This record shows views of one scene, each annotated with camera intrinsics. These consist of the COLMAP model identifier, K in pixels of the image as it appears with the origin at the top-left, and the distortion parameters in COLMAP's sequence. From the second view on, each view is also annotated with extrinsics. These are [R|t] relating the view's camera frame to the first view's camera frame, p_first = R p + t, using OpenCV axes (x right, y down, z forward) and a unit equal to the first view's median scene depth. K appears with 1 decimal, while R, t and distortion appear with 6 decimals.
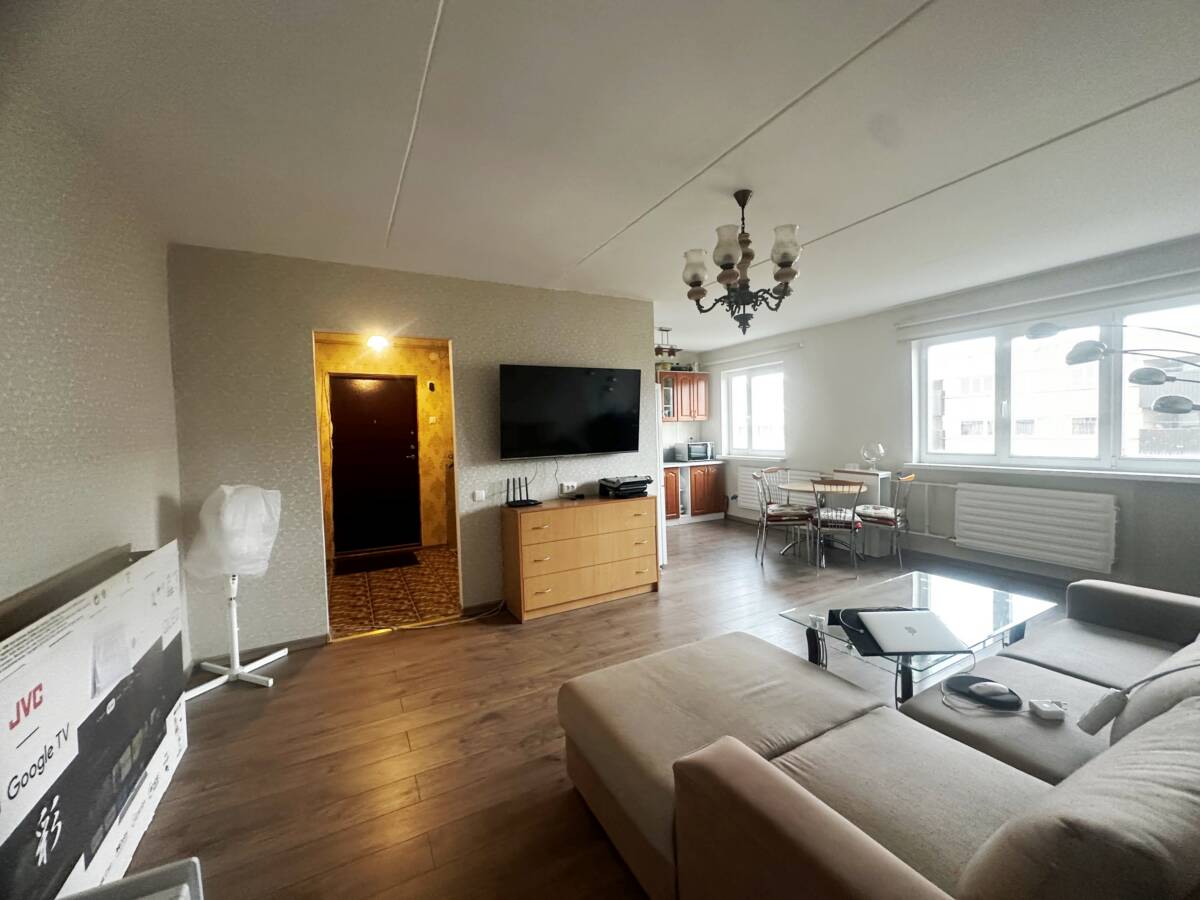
lens RADIAL K [[479.1, 0, 600.0], [0, 479.1, 450.0], [0, 0, 1]] dist [-0.001058, -0.000197]
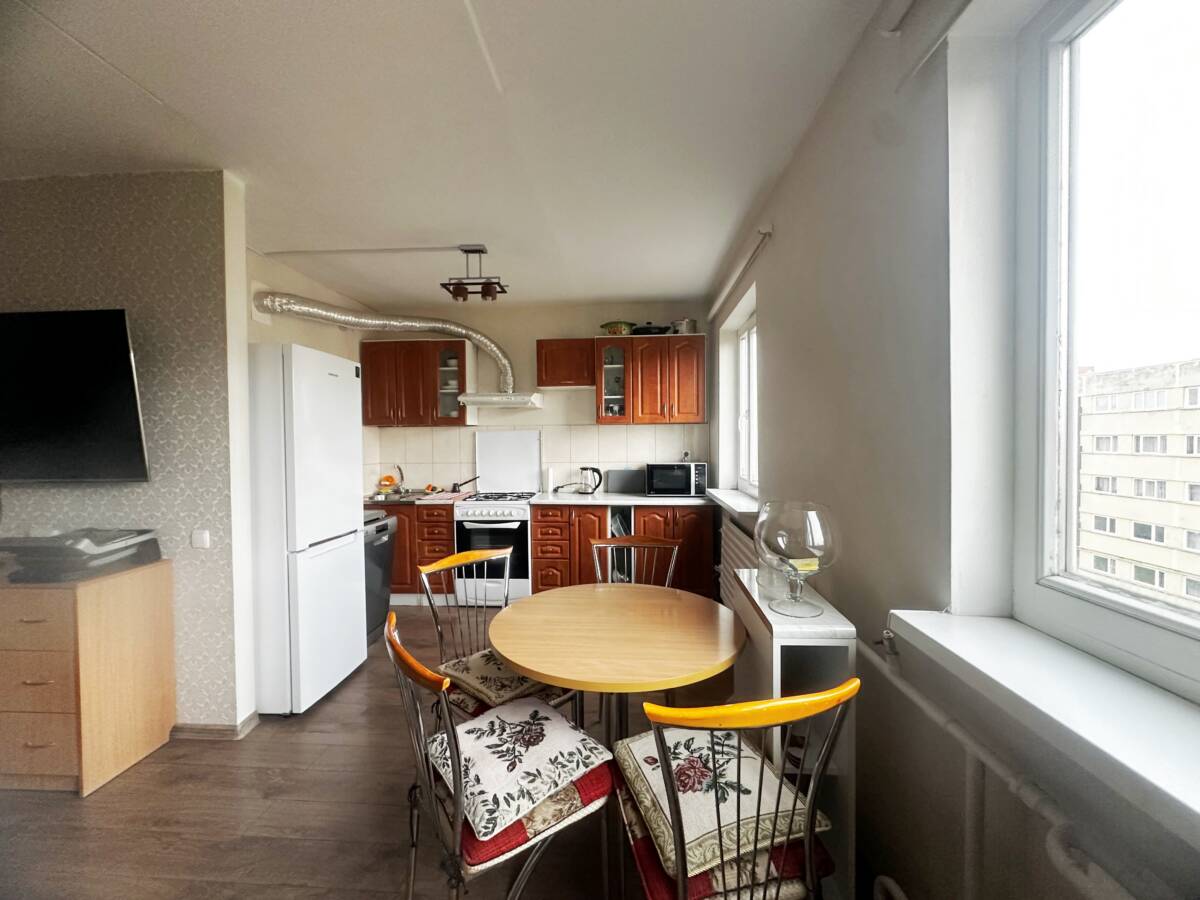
lens RADIAL K [[479.1, 0, 600.0], [0, 479.1, 450.0], [0, 0, 1]] dist [-0.001058, -0.000197]
pose [[0.846017, 0.030434, -0.532287, 0.429032], [-0.034960, 0.999387, 0.001574, -0.027055], [0.532009, 0.017277, 0.846563, 0.494182]]
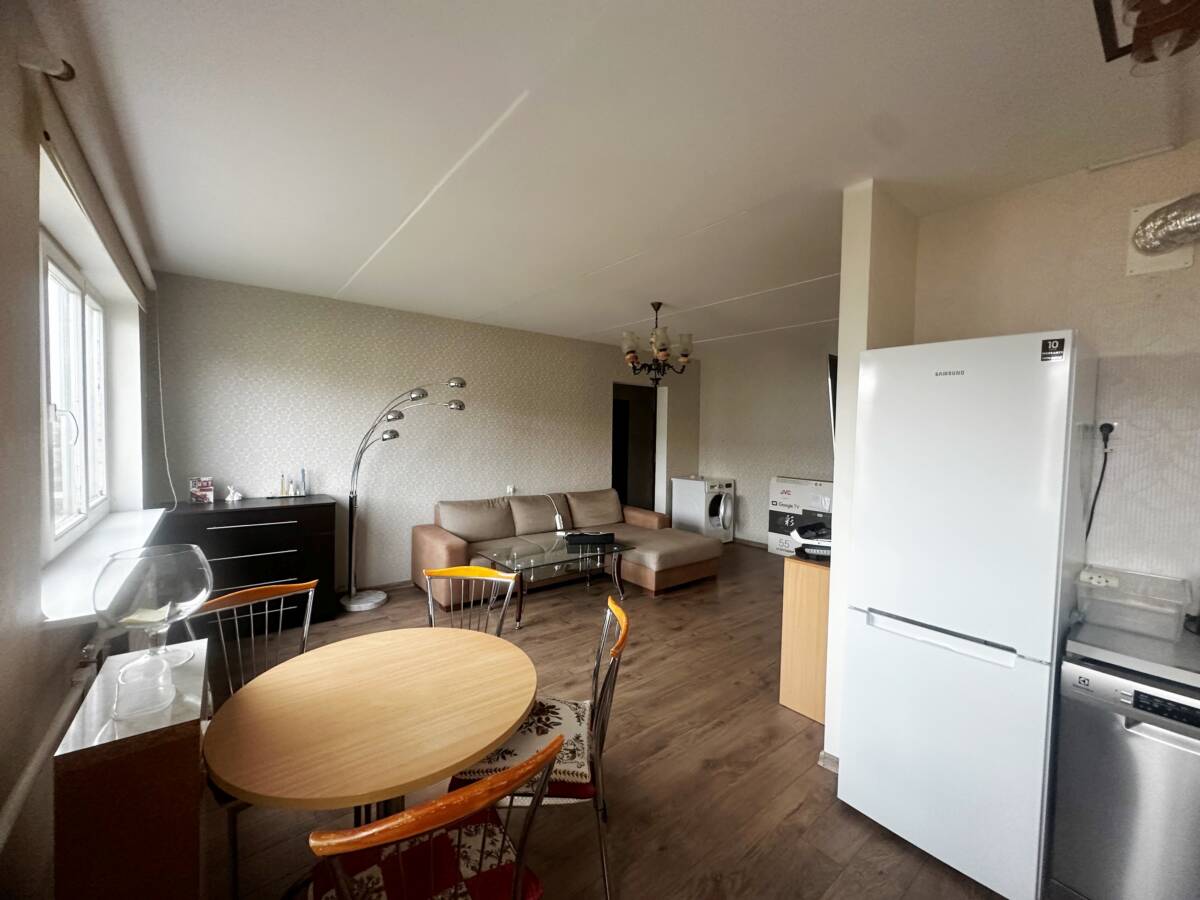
lens RADIAL K [[480.0, 0, 613.4], [0, 480.0, 454.5], [0, 0, 1]] dist [-0.000014, 0.000004]
pose [[-0.981632, 0.014725, -0.190215, 0.264913], [-0.000880, 0.996657, 0.081695, -0.056179], [0.190782, 0.080361, -0.978337, 0.887014]]
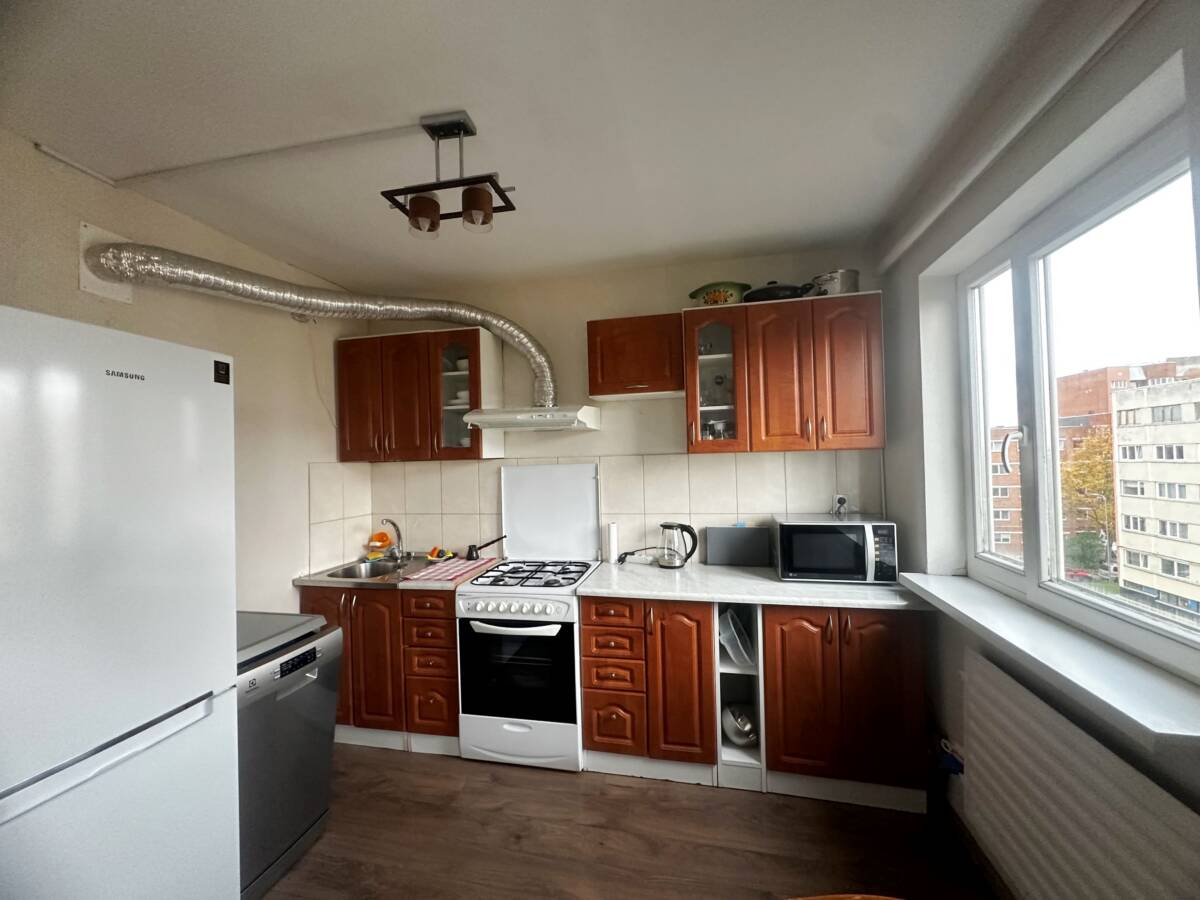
lens RADIAL K [[479.1, 0, 600.0], [0, 479.1, 450.0], [0, 0, 1]] dist [-0.001058, -0.000197]
pose [[0.756787, -0.003259, -0.653654, 0.297433], [-0.019933, 0.999407, -0.028062, -0.048879], [0.653358, 0.034266, 0.756273, 0.674686]]
